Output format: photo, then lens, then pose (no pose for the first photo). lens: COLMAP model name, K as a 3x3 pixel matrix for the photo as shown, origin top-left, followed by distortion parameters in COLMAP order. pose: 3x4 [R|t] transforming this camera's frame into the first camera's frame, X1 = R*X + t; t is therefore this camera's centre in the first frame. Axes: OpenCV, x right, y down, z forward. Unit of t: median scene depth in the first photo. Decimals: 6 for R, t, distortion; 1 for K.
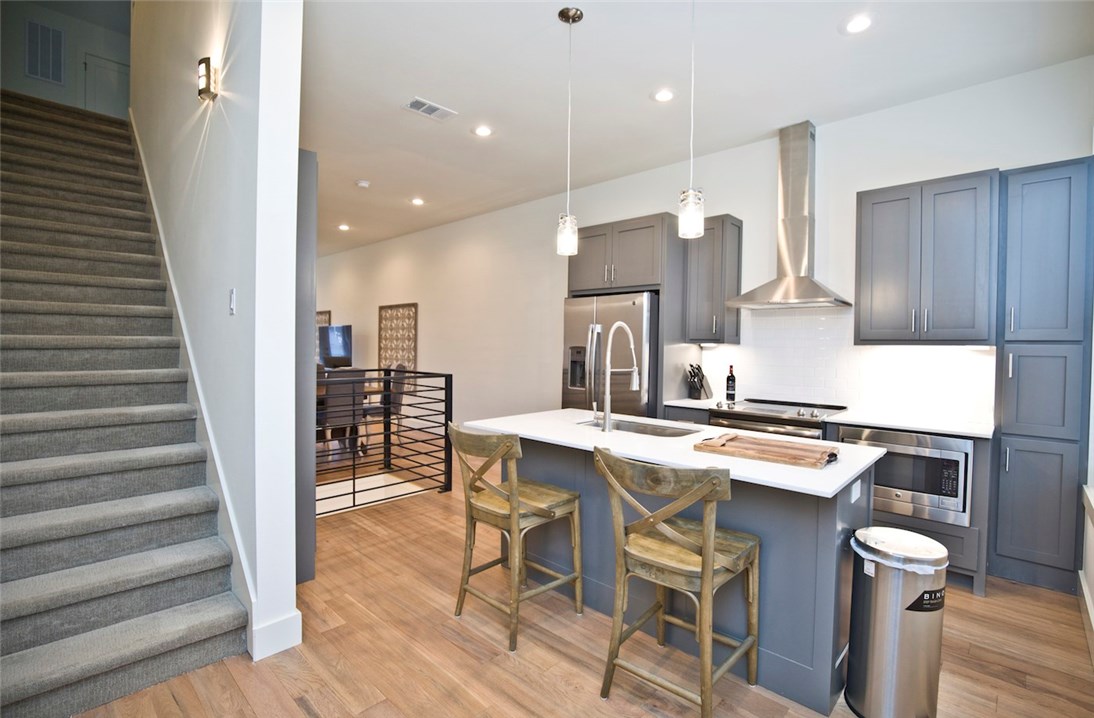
lens RADIAL K [[501.1, 0, 547.0], [0, 501.1, 359.0], [0, 0, 1]] dist [-0.030213, 0.009274]
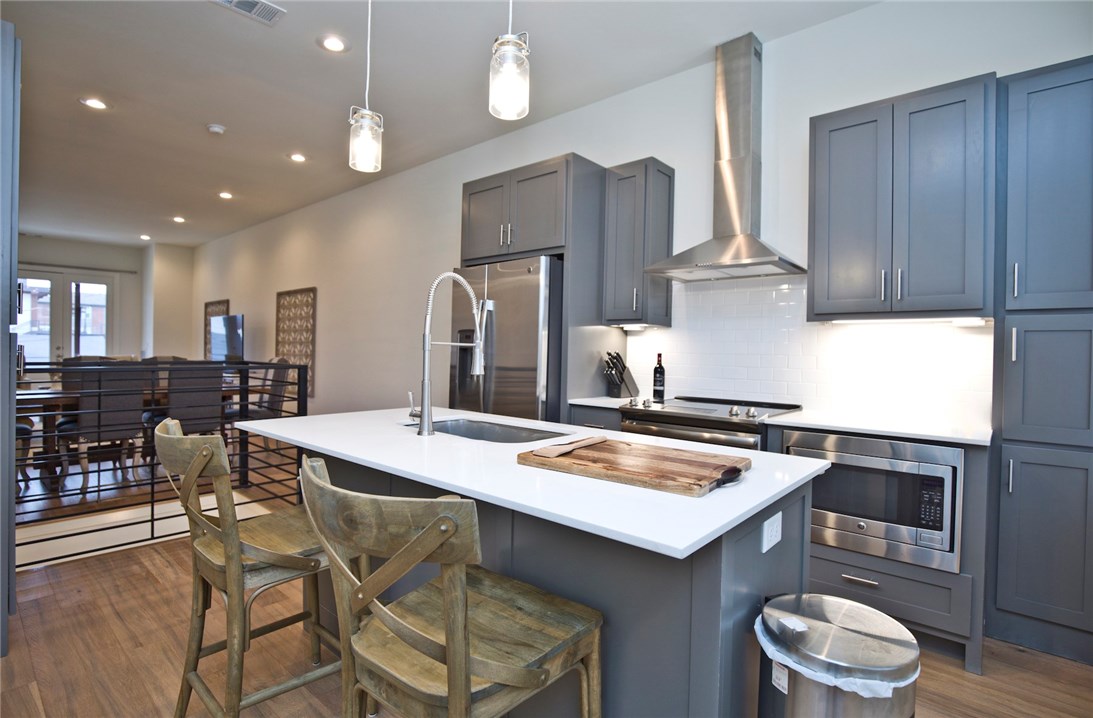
lens RADIAL K [[532.8, 0, 541.6], [0, 532.8, 358.9], [0, 0, 1]] dist [-0.023237, 0.006771]
pose [[0.999313, 0.005169, 0.036697, 0.192656], [-0.004673, 0.999897, -0.013595, 0.040945], [-0.036763, 0.013414, 0.999234, 0.220934]]
